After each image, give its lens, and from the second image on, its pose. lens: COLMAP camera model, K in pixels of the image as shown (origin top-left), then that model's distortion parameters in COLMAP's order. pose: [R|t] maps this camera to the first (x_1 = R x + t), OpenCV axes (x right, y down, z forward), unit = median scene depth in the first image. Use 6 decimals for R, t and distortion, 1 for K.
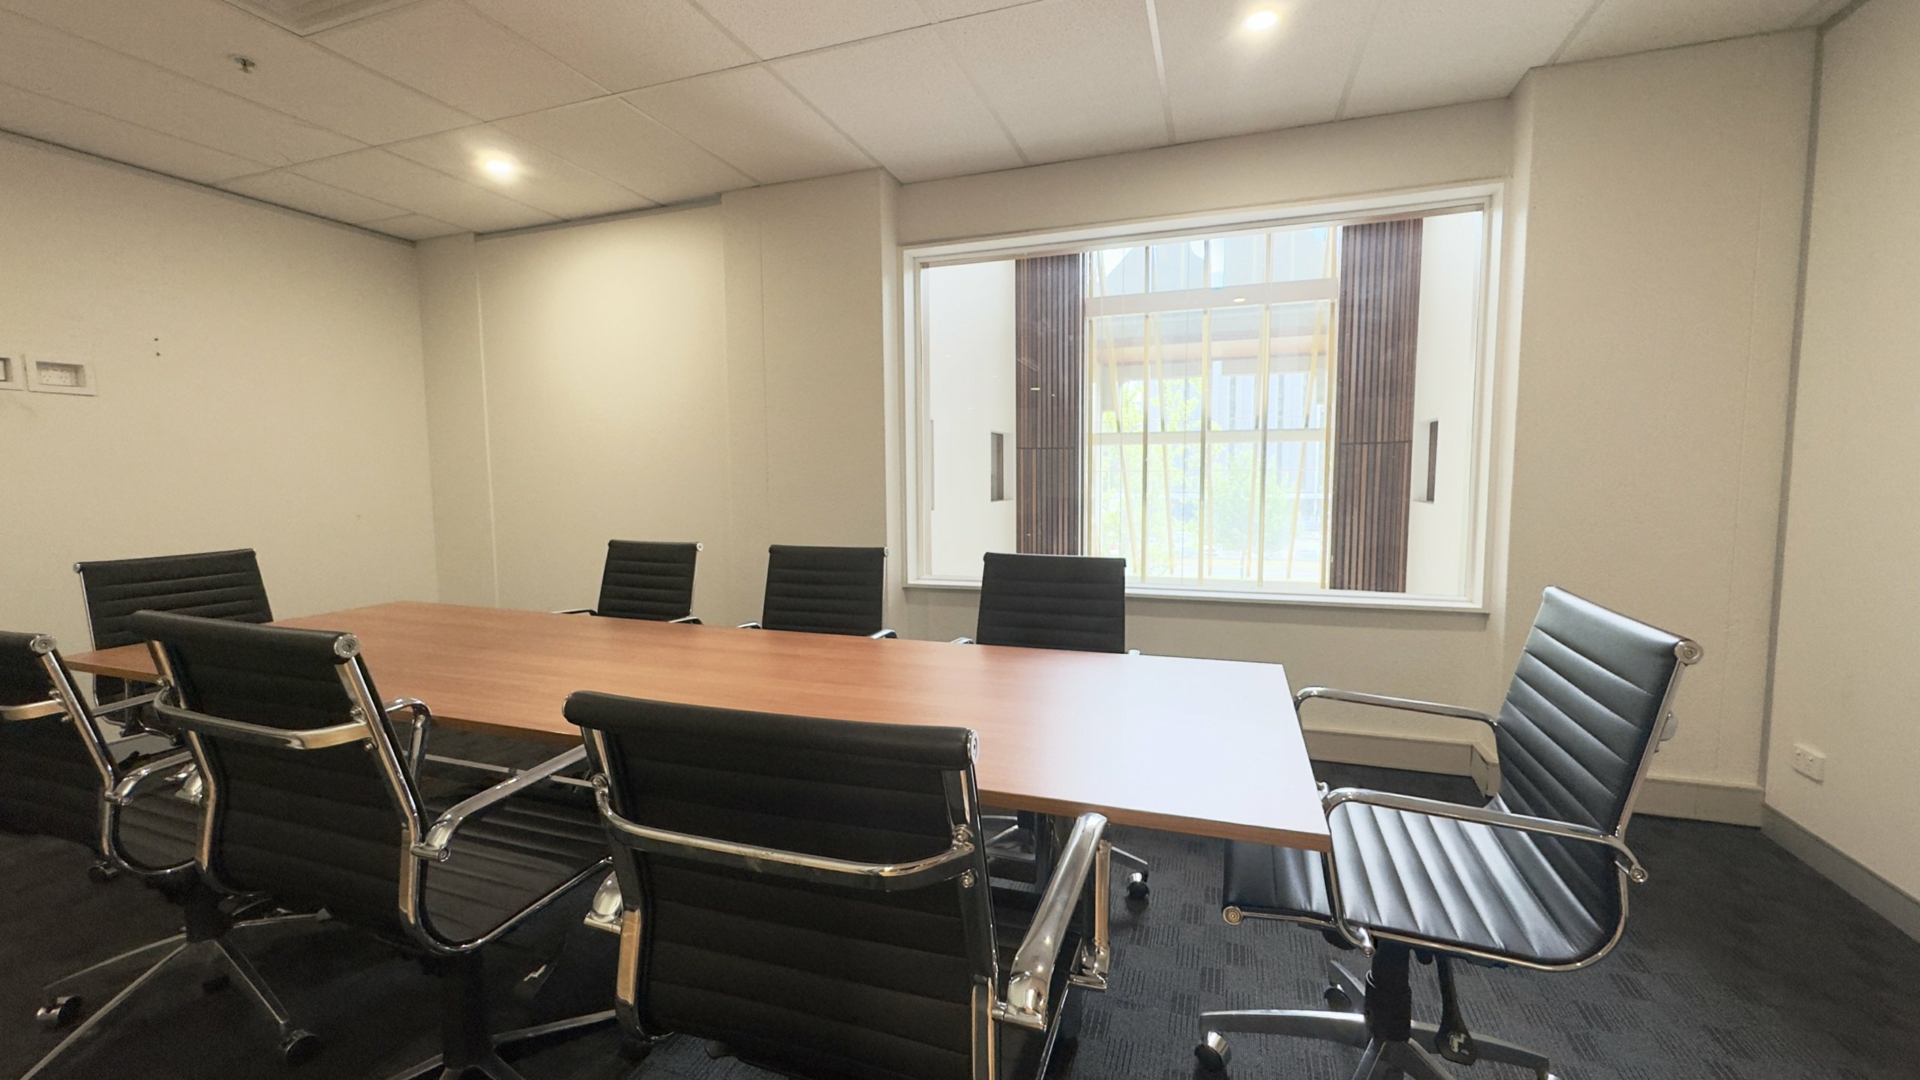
lens RADIAL K [[763.4, 0, 959.6], [0, 763.4, 537.5], [0, 0, 1]] dist [0.000936, -0.000989]
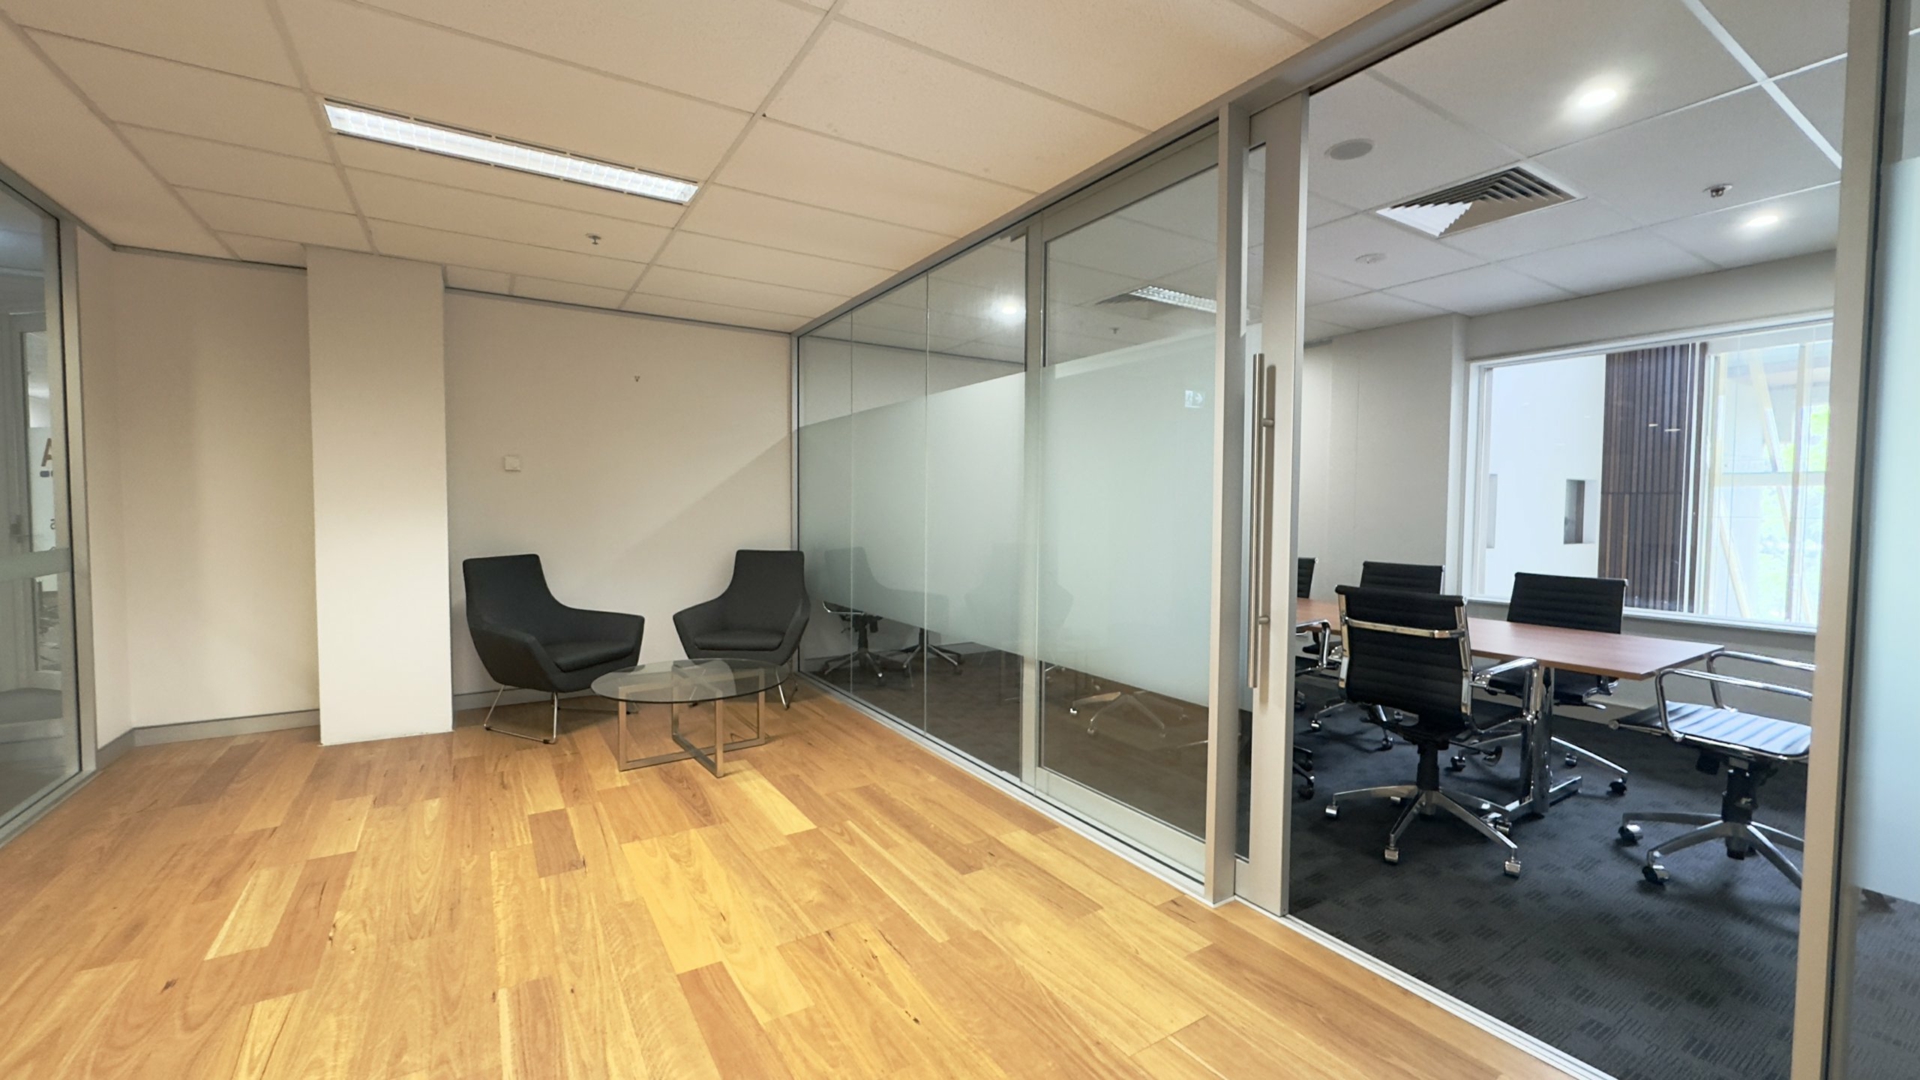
lens RADIAL K [[763.4, 0, 969.1], [0, 763.4, 540.0], [0, 0, 1]] dist [0.000936, -0.000989]
pose [[0.789384, 0.039266, -0.612642, 0.075973], [-0.065113, 0.997678, -0.019954, 0.043389], [0.610436, 0.055642, 0.790108, -0.688210]]
